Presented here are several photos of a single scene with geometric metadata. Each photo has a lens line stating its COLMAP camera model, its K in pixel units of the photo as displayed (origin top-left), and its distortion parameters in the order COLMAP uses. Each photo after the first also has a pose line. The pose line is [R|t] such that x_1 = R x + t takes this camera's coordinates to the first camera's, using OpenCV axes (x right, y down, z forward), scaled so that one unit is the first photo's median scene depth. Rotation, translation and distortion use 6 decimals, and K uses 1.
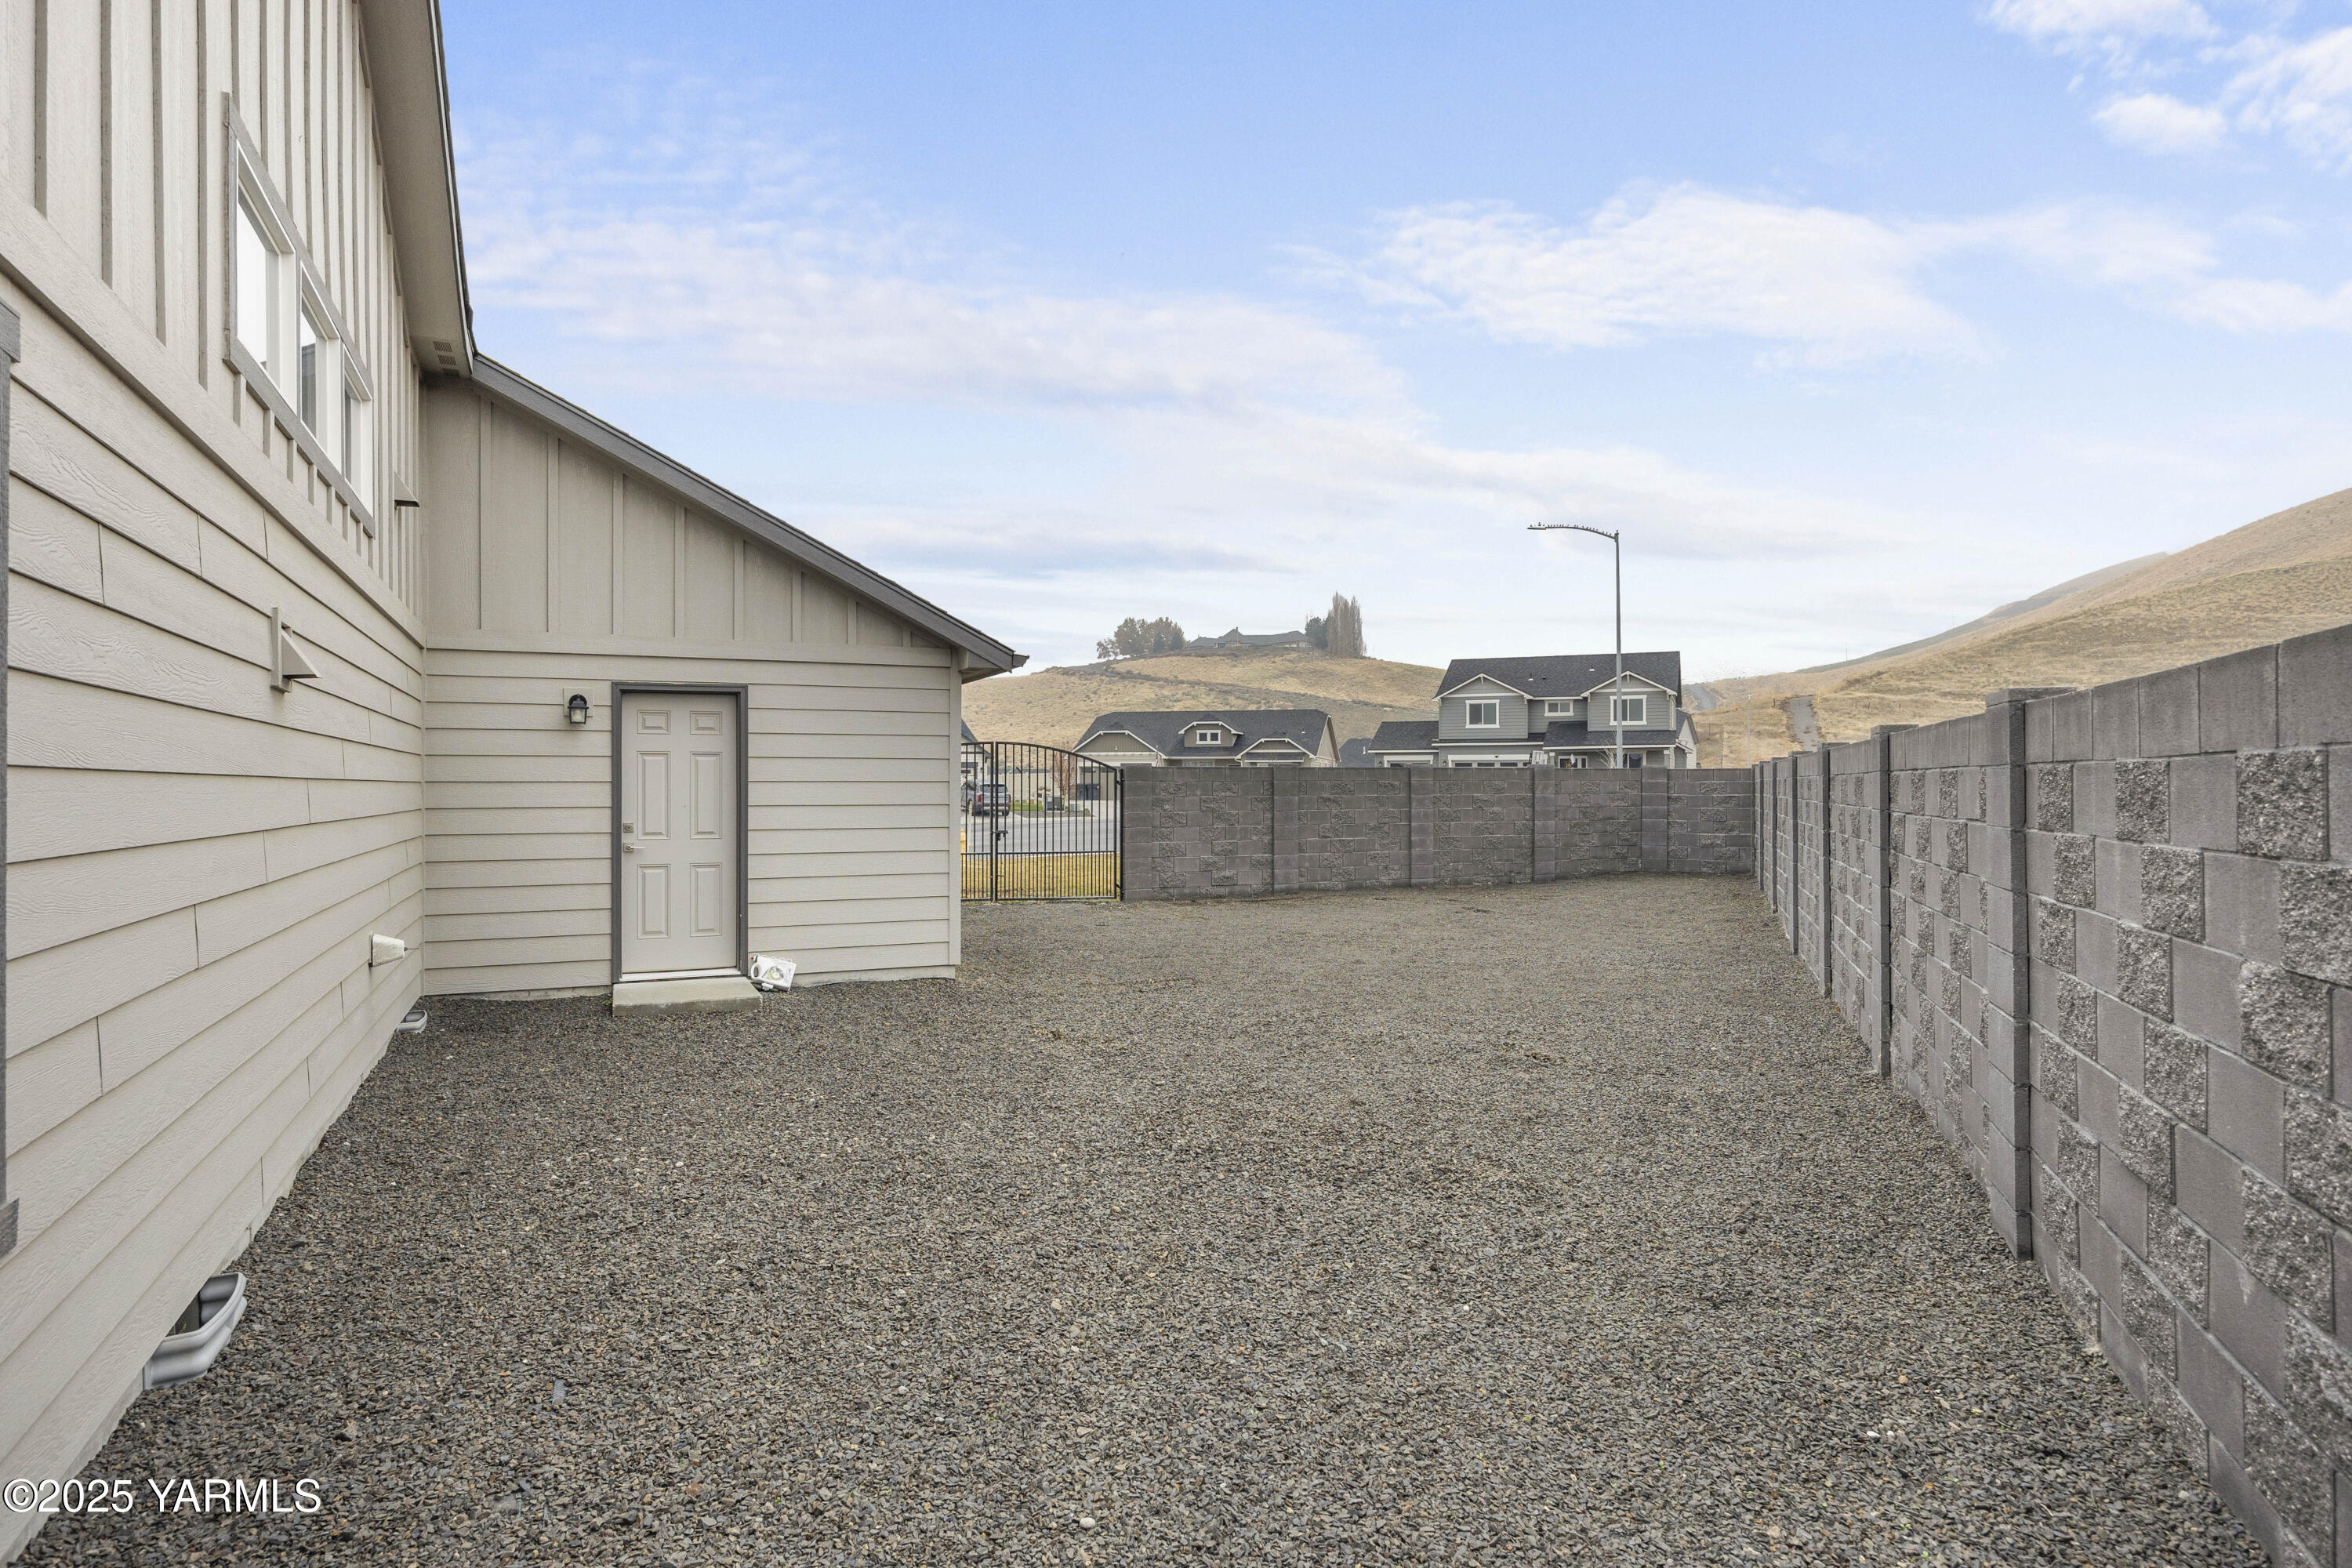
lens RADIAL K [[1357.4, 0, 1189.5], [0, 1357.4, 788.6], [0, 0, 1]] dist [0.004760, -0.003125]
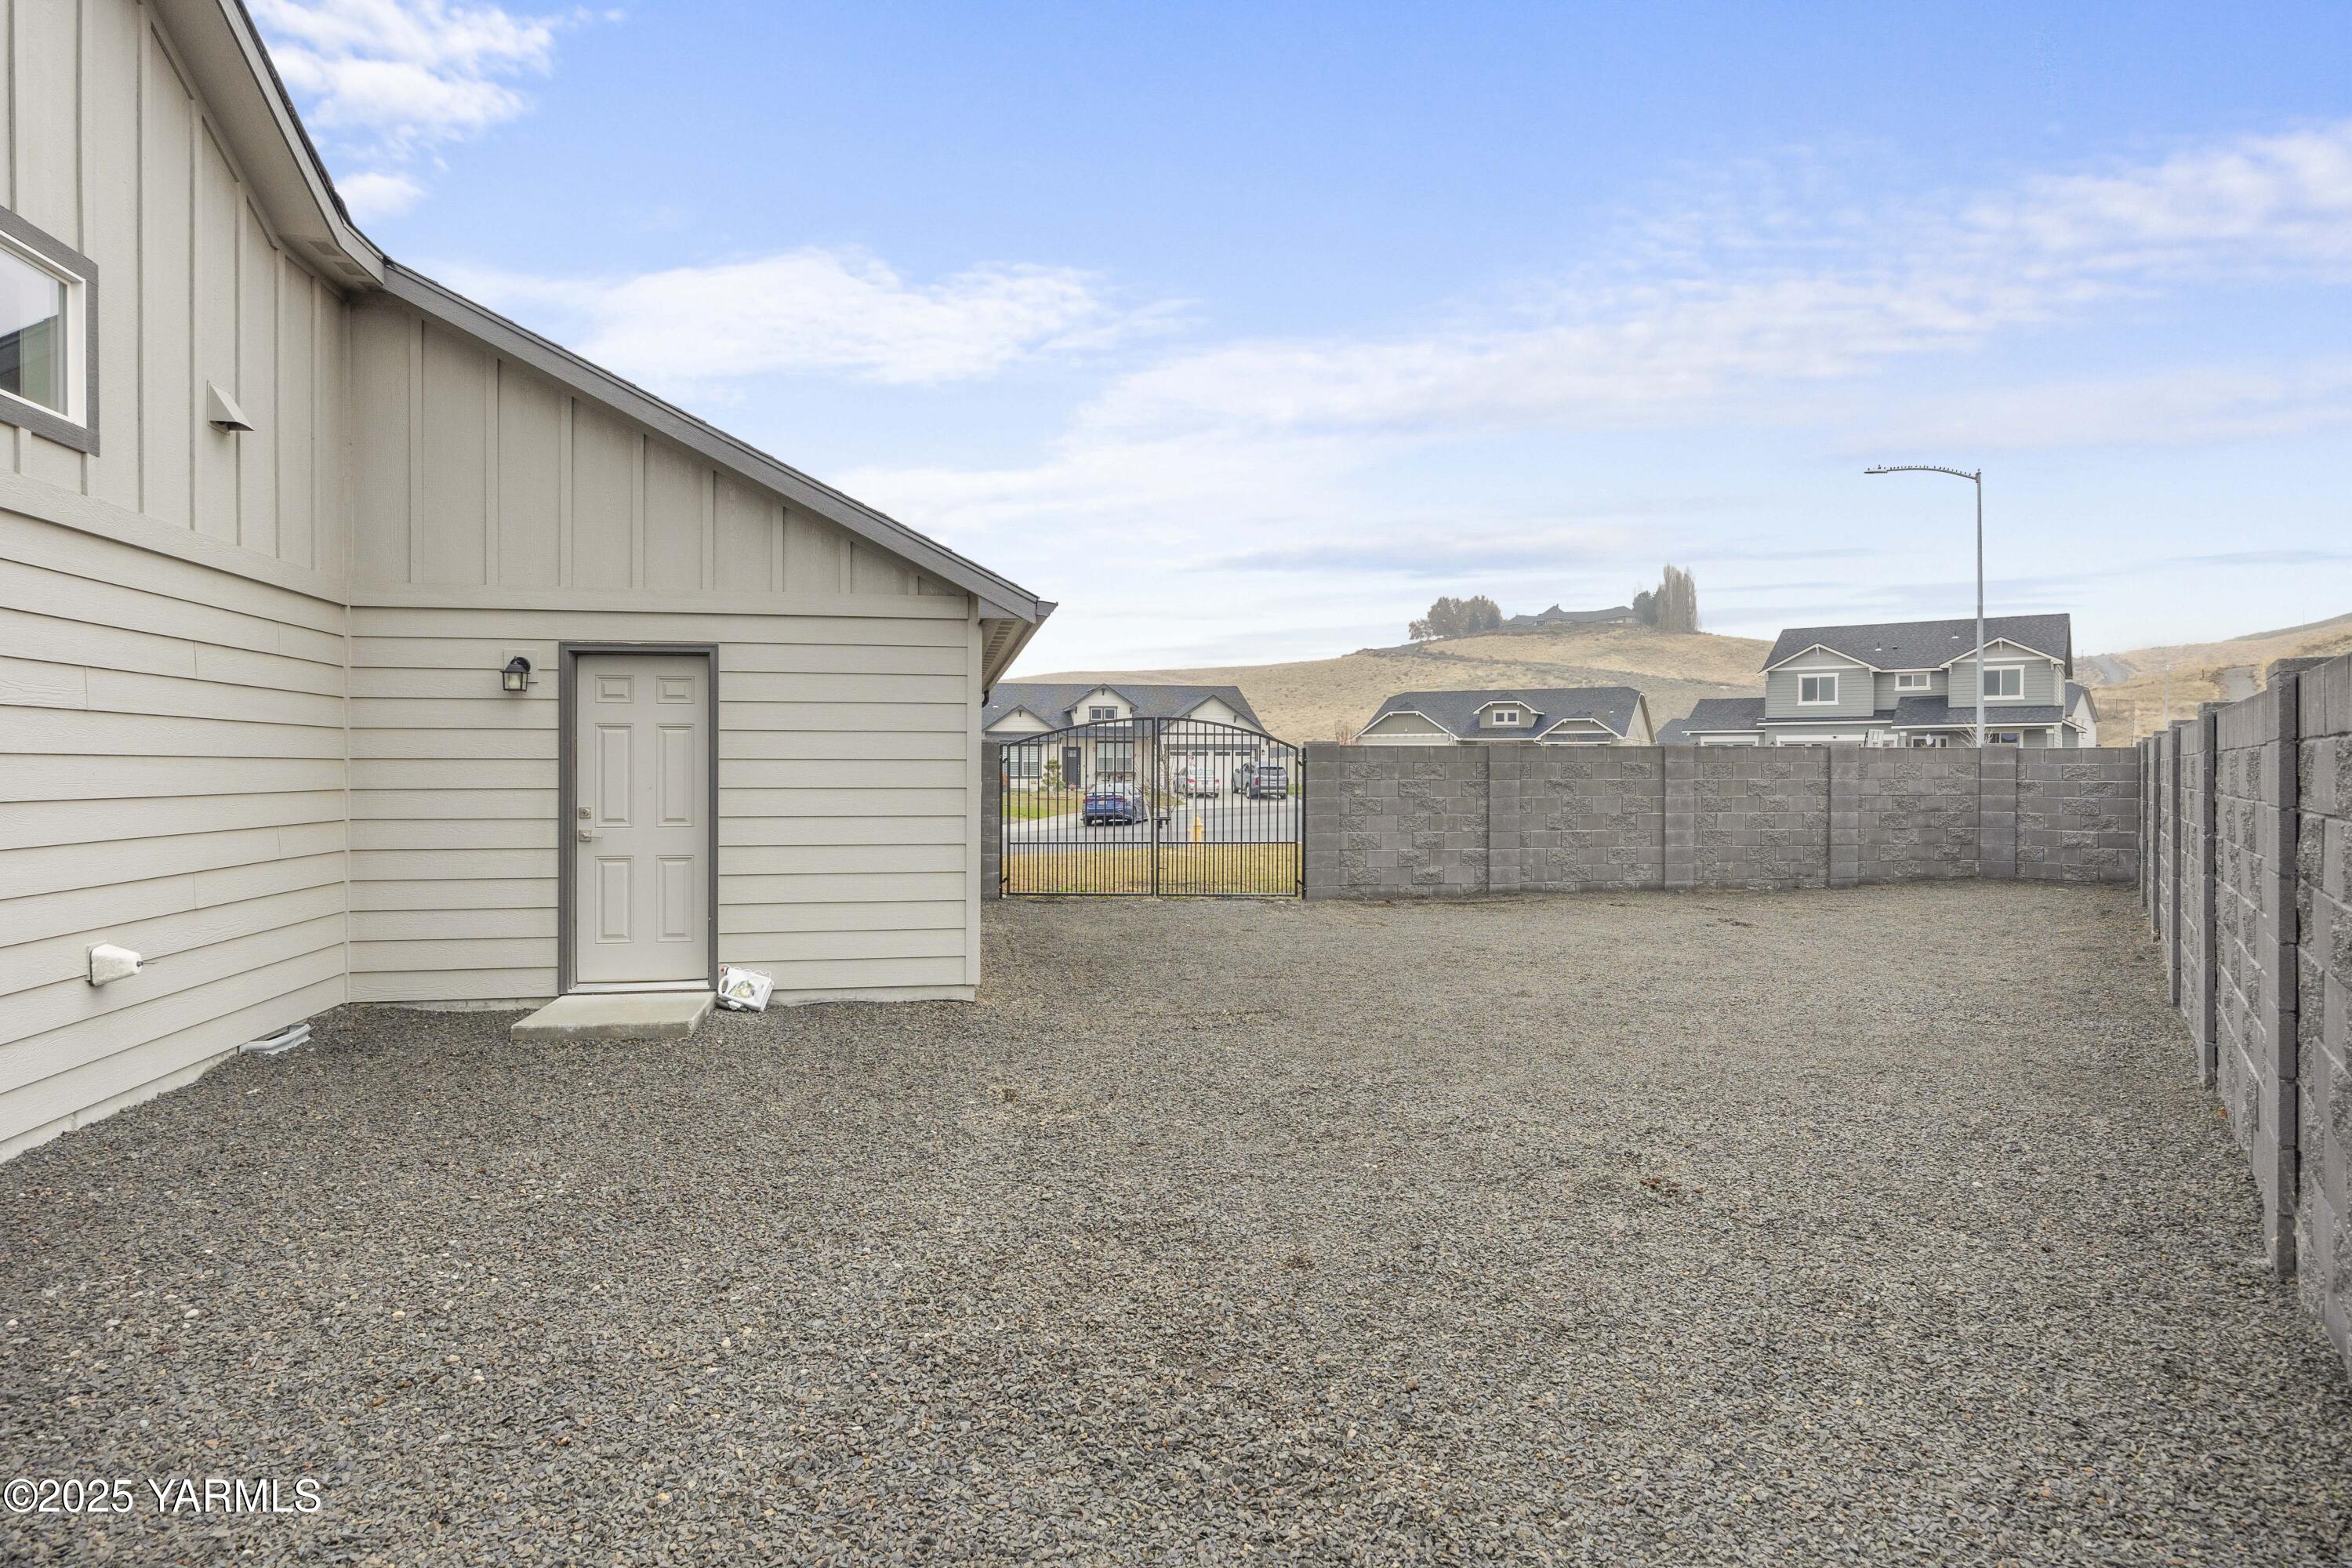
lens RADIAL K [[1357.4, 0, 1170.2], [0, 1357.4, 779.3], [0, 0, 1]] dist [0.004760, -0.003125]
pose [[0.970346, 0.004688, -0.241676, 0.079713], [-0.003341, 0.999977, 0.005985, 0.000679], [0.241699, -0.005000, 0.970338, 0.136864]]
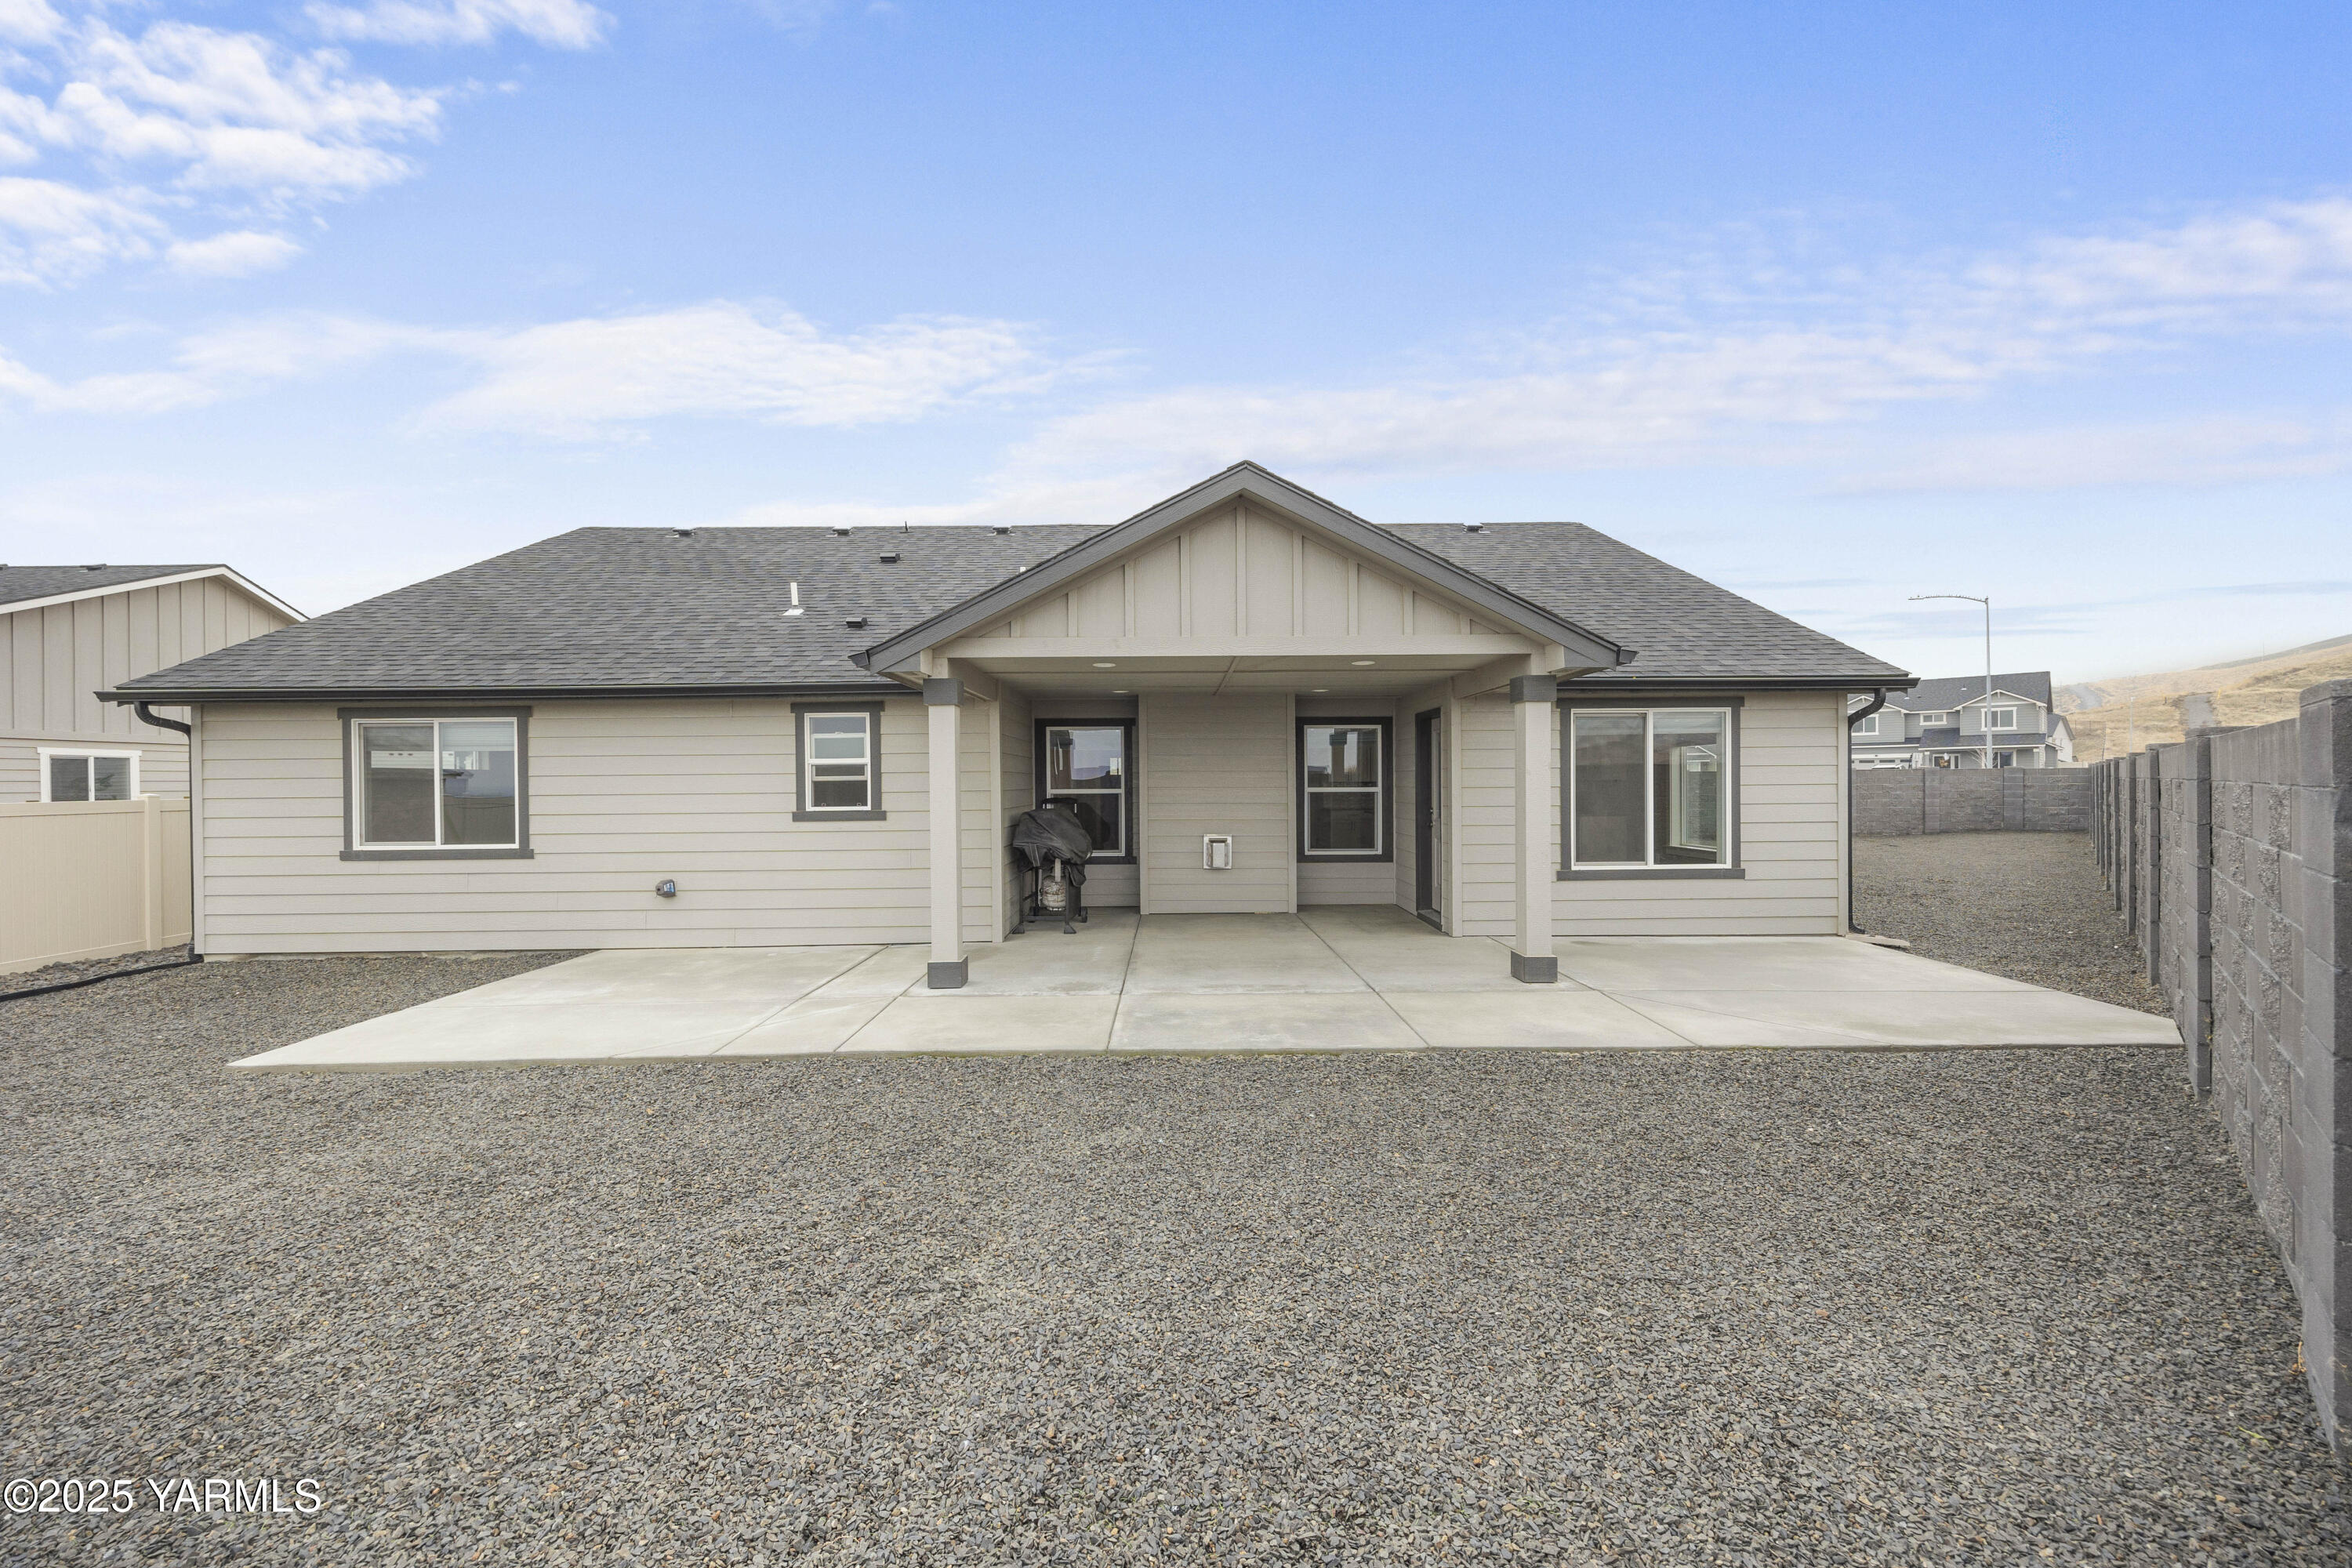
lens RADIAL K [[936.4, 0, 1177.6], [0, 936.4, 784.0], [0, 0, 1]] dist [0.002907, -0.000374]
pose [[0.917449, -0.006451, -0.397801, -0.173751], [0.007153, 0.999974, 0.000281, -0.003091], [0.397789, -0.003104, 0.917472, -0.574740]]
